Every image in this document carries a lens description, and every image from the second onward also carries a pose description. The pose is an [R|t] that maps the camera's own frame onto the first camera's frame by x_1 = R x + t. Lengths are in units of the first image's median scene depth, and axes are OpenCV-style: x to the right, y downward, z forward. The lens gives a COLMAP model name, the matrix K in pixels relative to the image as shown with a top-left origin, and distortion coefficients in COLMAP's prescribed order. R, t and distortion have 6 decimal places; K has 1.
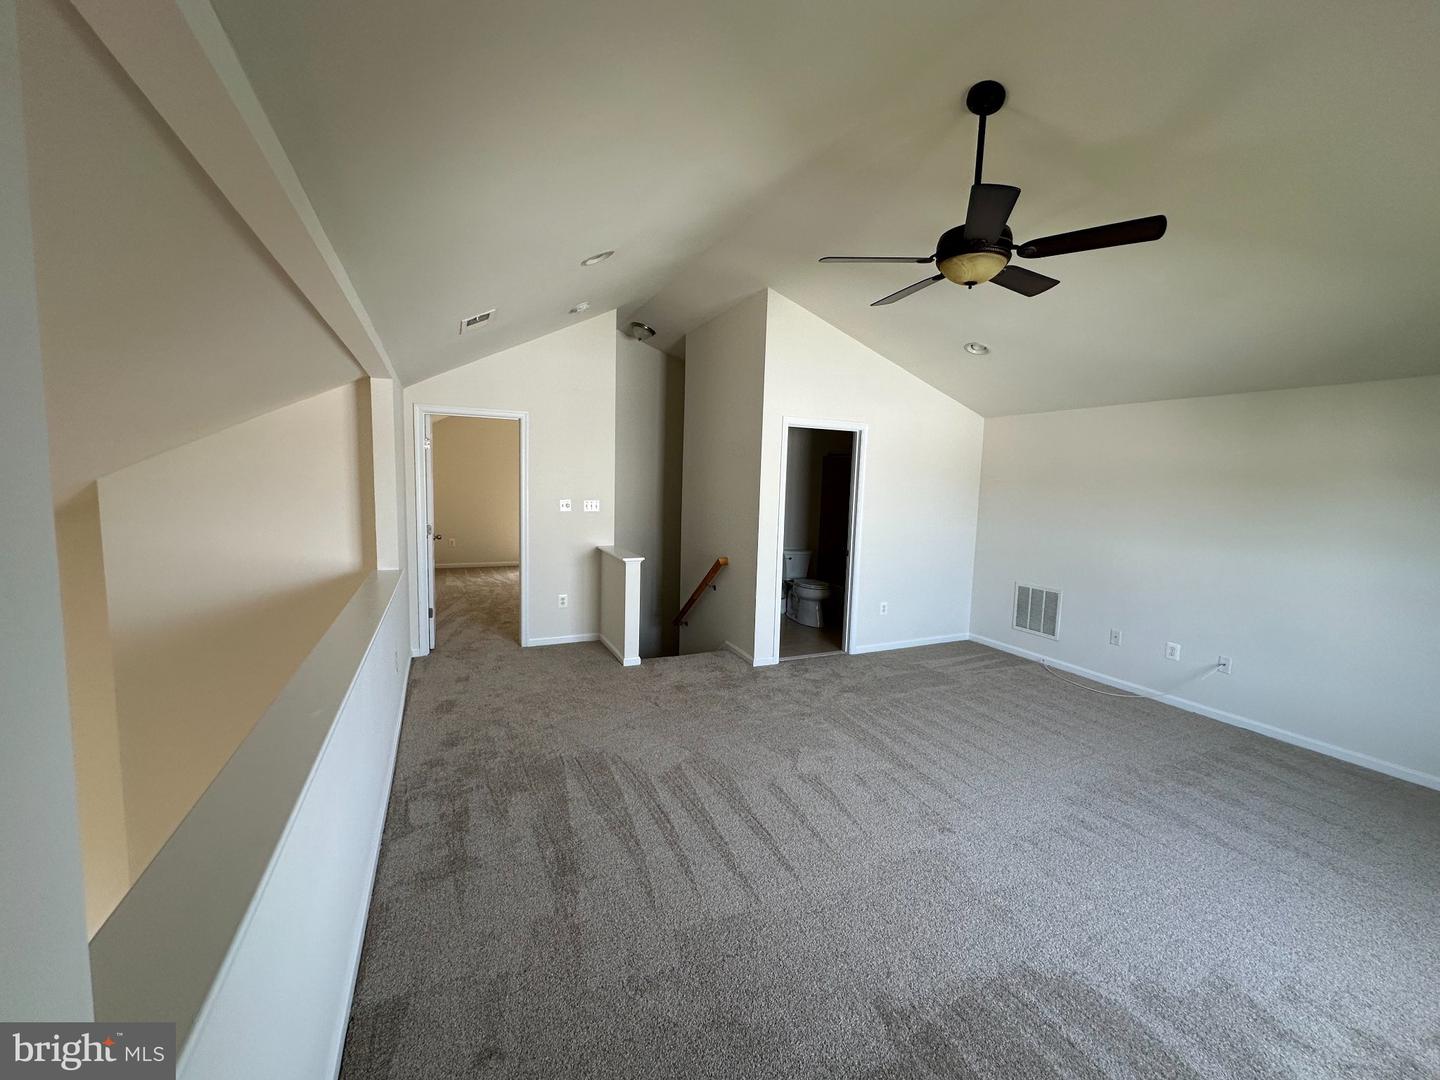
lens RADIAL K [[573.4, 0, 714.7], [0, 573.4, 538.1], [0, 0, 1]] dist [-0.000448, 0.000008]
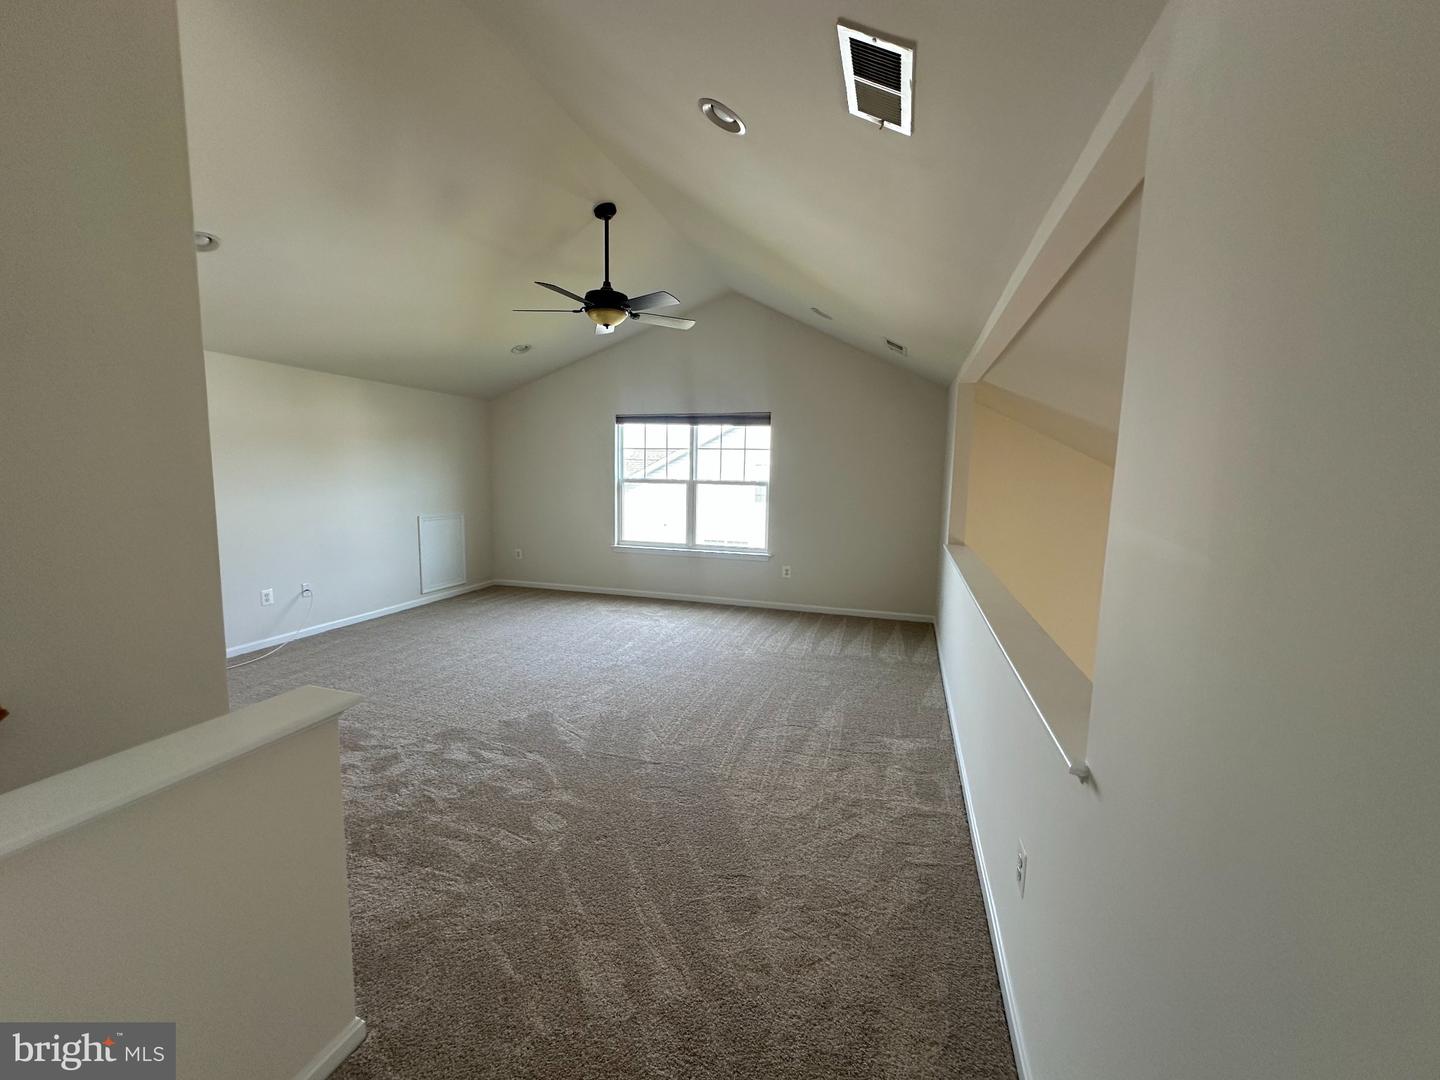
lens RADIAL K [[573.4, 0, 714.7], [0, 573.4, 538.1], [0, 0, 1]] dist [-0.000448, 0.000008]
pose [[-0.717915, -0.116876, 0.686250, -0.614524], [0.030534, 0.979569, 0.198775, -0.115416], [-0.695461, 0.163658, -0.699679, 1.358364]]
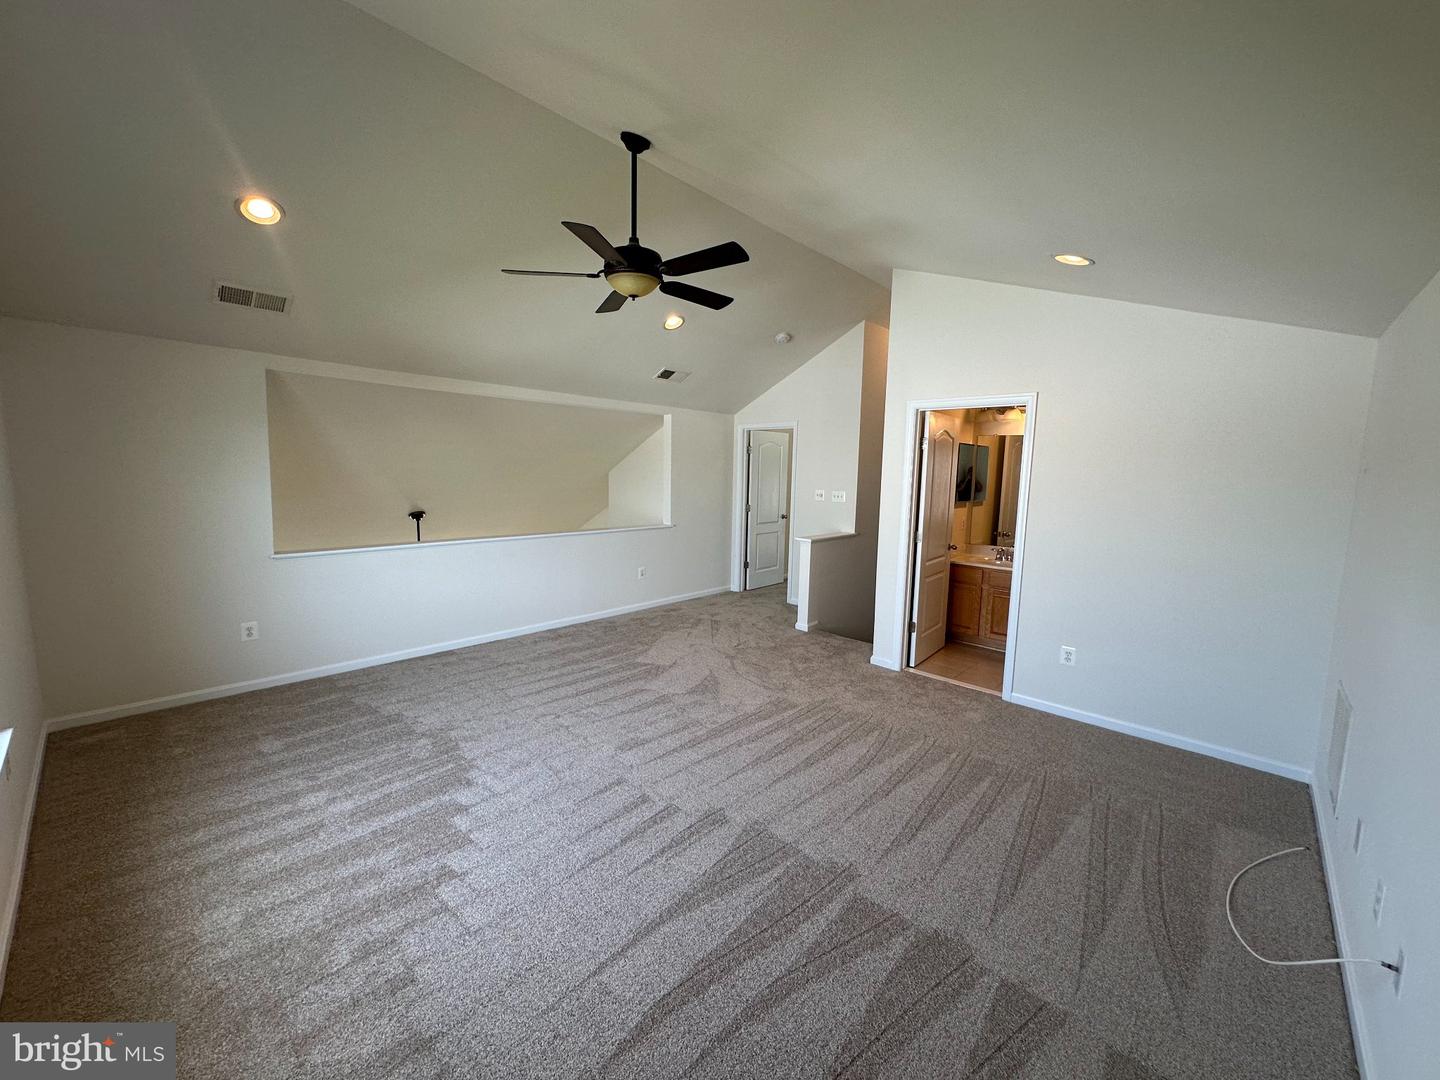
lens RADIAL K [[573.4, 0, 714.7], [0, 573.4, 538.1], [0, 0, 1]] dist [-0.000448, 0.000008]
pose [[0.359135, 0.089316, -0.929002, 1.137757], [-0.103053, 0.993118, 0.055642, -0.016573], [0.927578, 0.075753, 0.365868, 0.513782]]
